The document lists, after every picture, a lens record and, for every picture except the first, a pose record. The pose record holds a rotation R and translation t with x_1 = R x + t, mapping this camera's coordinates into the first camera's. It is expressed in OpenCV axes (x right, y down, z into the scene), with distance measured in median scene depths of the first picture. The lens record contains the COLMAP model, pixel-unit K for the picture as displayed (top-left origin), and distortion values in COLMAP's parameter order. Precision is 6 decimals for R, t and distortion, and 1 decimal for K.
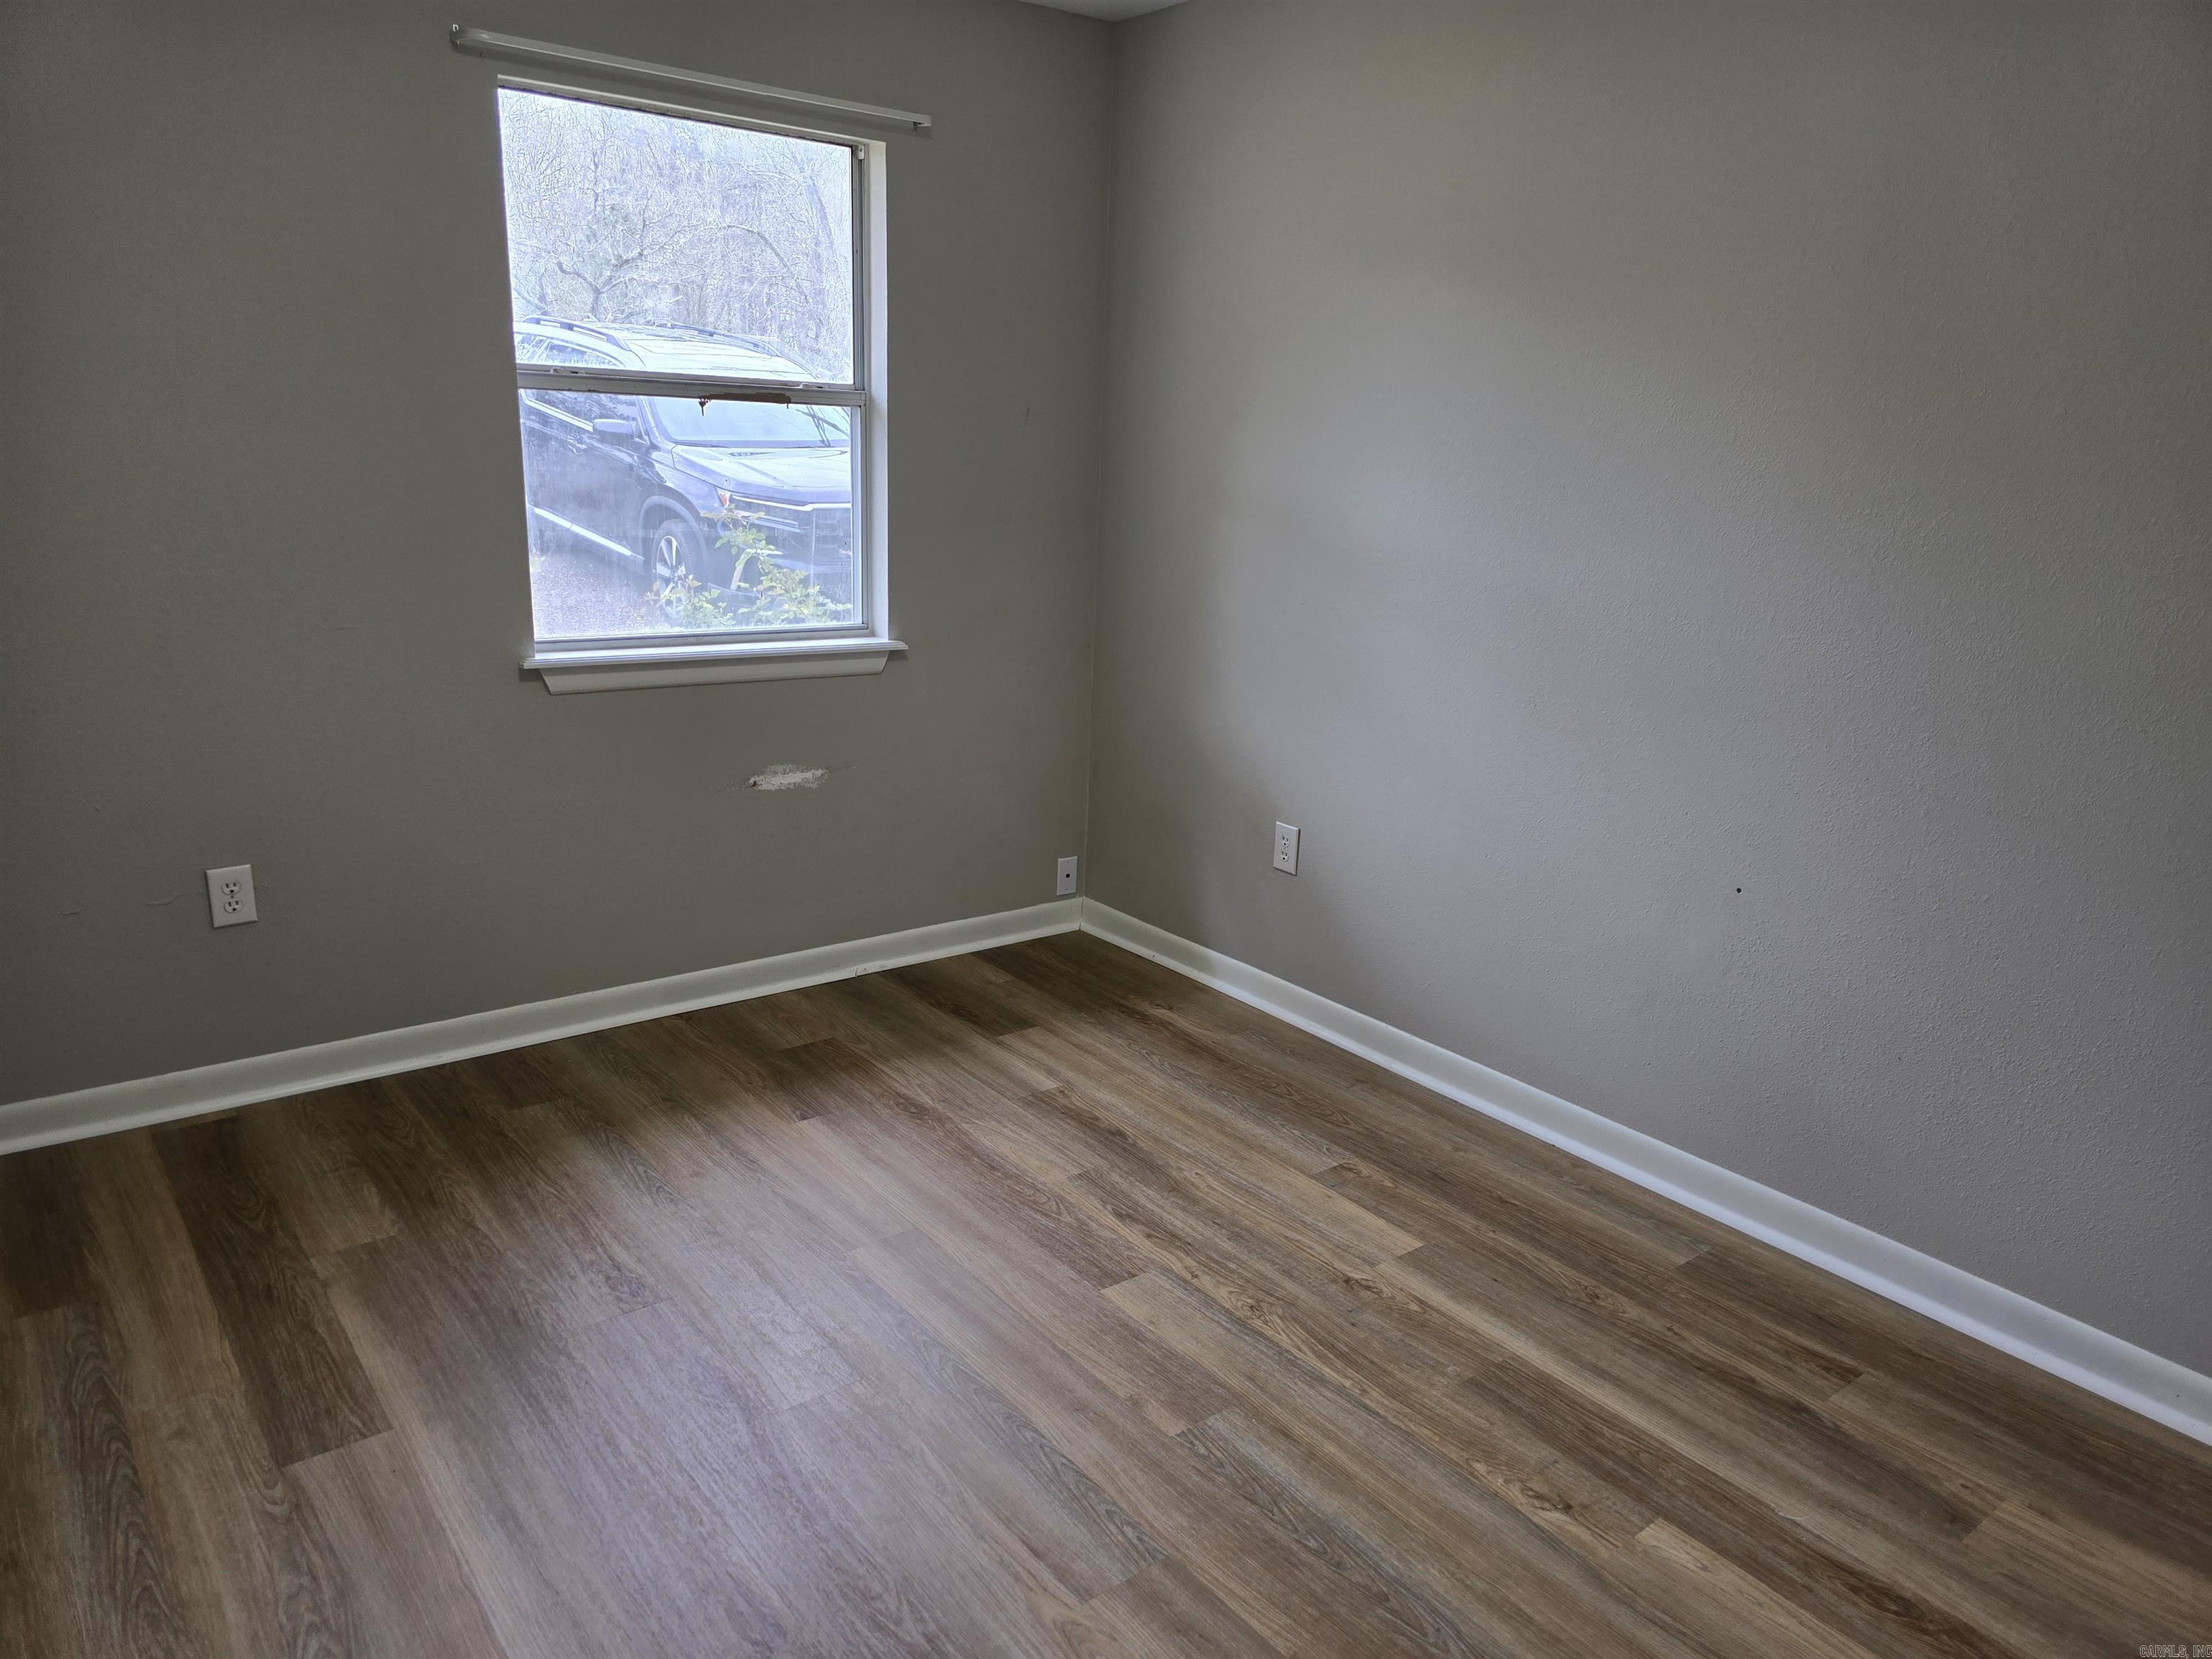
lens RADIAL K [[1495.6, 0, 1111.3], [0, 1495.6, 815.4], [0, 0, 1]] dist [0.060984, -0.055003]
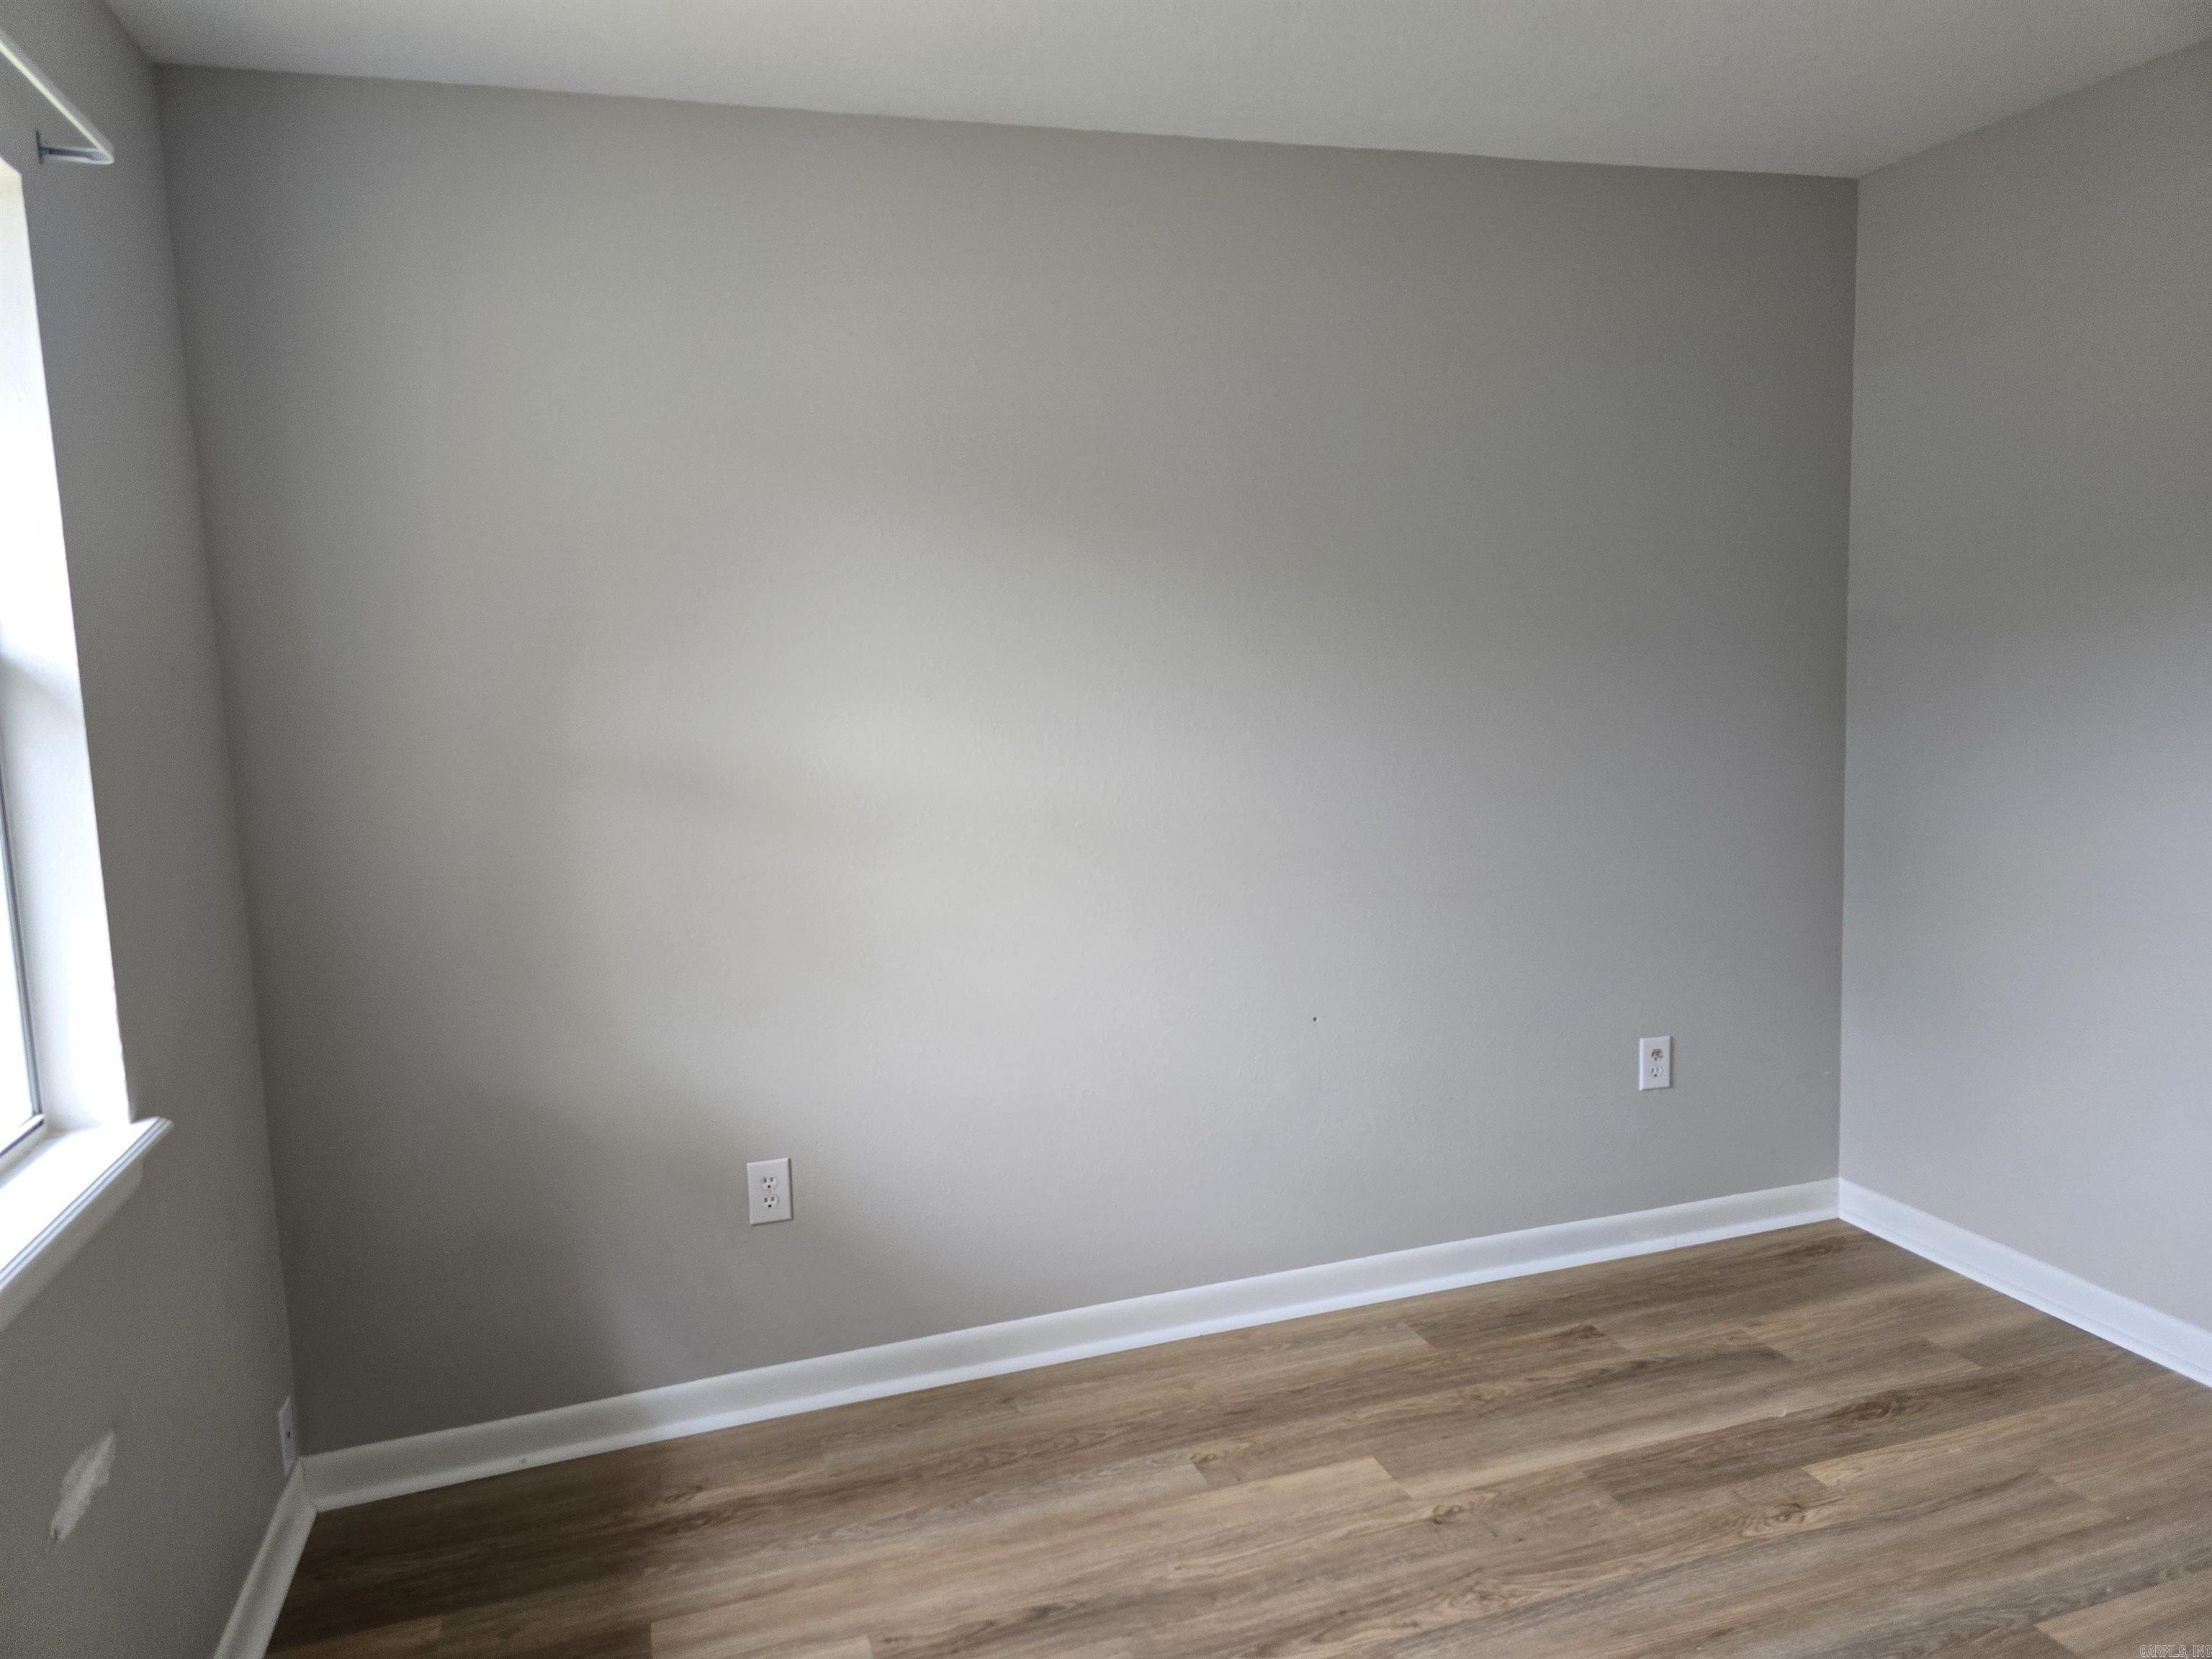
lens RADIAL K [[1495.6, 0, 1090.7], [0, 1495.6, 828.3], [0, 0, 1]] dist [0.060984, -0.055003]
pose [[0.346456, -0.163606, 0.923689, -0.702189], [0.287541, 0.955796, 0.061443, -0.216288], [-0.892910, 0.244311, 0.378184, 0.724672]]
